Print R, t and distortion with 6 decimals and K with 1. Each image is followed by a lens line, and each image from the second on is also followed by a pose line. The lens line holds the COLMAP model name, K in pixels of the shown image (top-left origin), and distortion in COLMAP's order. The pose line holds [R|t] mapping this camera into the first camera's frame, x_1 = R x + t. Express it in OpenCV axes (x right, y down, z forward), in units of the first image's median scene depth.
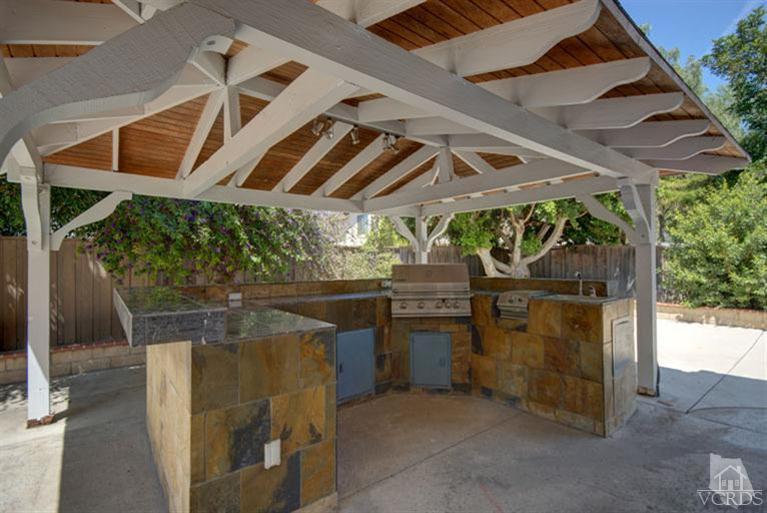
lens RADIAL K [[366.0, 0, 387.4], [0, 366.0, 258.5], [0, 0, 1]] dist [0.002869, -0.000213]
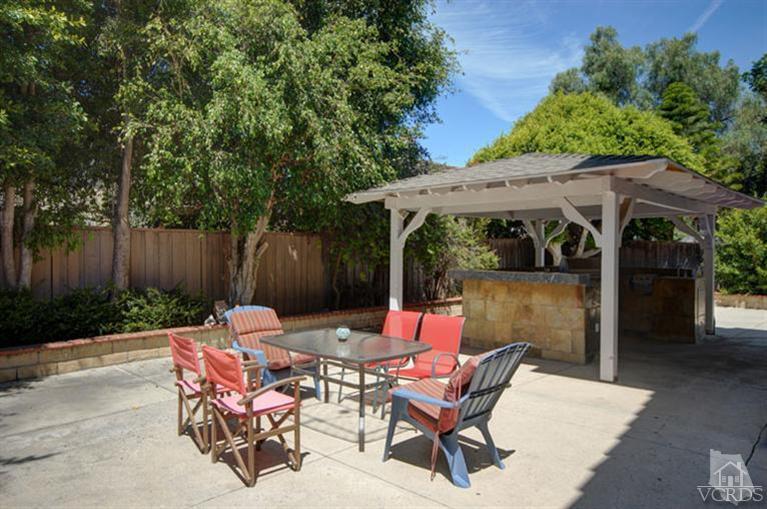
lens RADIAL K [[542.1, 0, 381.5], [0, 542.1, 251.9], [0, 0, 1]] dist [0.031498, 0.001969]
pose [[0.989595, 0.013737, 0.143221, -0.621529], [-0.015559, 0.999812, 0.011609, -0.014226], [-0.143035, -0.013716, 0.989623, -0.695647]]
